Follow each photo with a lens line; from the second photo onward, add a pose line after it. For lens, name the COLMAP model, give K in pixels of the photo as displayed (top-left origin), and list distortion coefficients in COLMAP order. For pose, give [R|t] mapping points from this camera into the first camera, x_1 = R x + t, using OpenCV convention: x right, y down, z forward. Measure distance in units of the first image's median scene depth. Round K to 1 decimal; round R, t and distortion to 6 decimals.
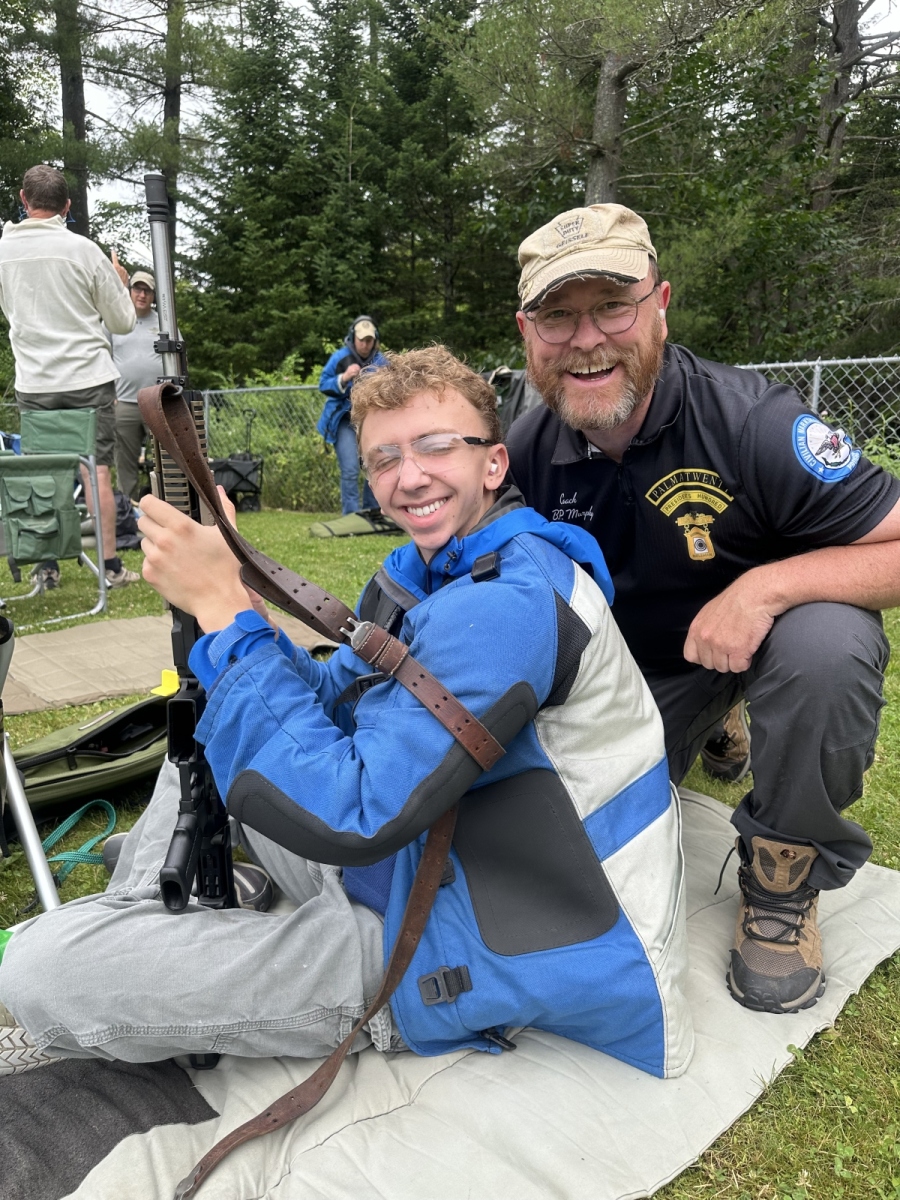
lens RADIAL K [[847.4, 0, 452.6], [0, 847.4, 597.6], [0, 0, 1]] dist [0.043611, -0.055363]
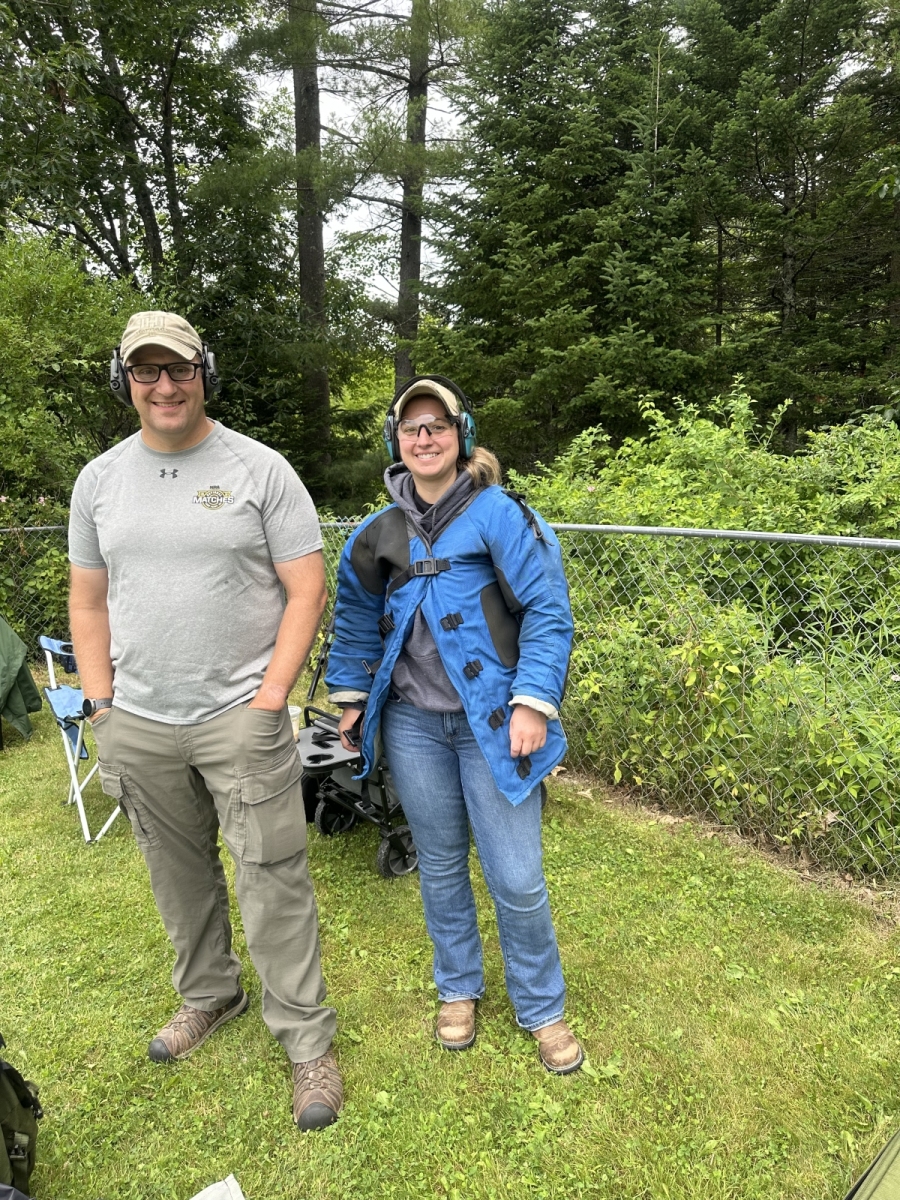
lens RADIAL K [[847.4, 0, 449.1], [0, 847.4, 604.5], [0, 0, 1]] dist [0.043611, -0.055363]
pose [[0.958320, 0.006958, -0.285612, -0.082121], [-0.010712, 0.999876, -0.011583, -0.113826], [0.285496, 0.014160, 0.958275, 0.303841]]
